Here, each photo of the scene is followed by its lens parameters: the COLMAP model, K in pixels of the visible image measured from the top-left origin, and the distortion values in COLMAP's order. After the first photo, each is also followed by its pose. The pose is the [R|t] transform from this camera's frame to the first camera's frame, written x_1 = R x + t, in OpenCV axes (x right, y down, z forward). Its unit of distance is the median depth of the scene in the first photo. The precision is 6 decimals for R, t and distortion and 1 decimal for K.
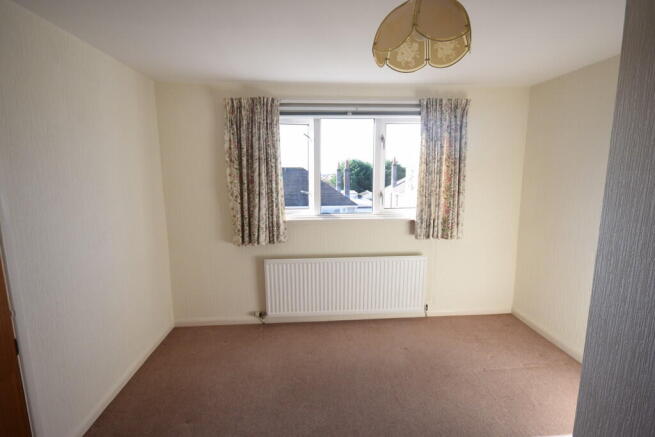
lens RADIAL K [[318.3, 0, 327.8], [0, 318.3, 217.1], [0, 0, 1]] dist [0.012513, -0.000192]
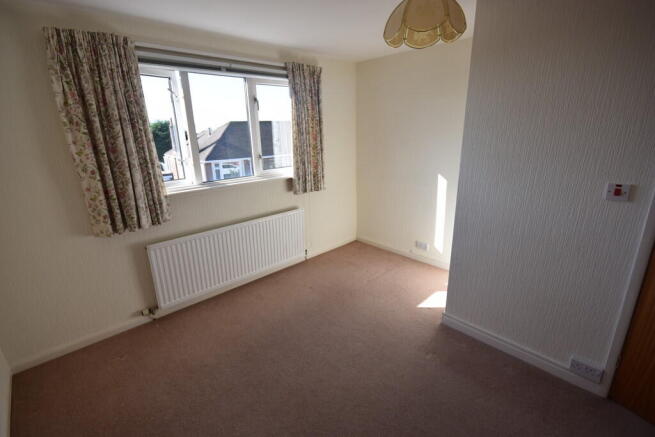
lens RADIAL K [[305.8, 0, 327.6], [0, 305.8, 218.0], [0, 0, 1]] dist [0.002301, -0.001625]
pose [[0.767659, -0.191597, 0.611547, -0.319966], [0.114327, 0.979898, 0.163488, -0.013907], [-0.630578, -0.055587, 0.774133, 0.099036]]
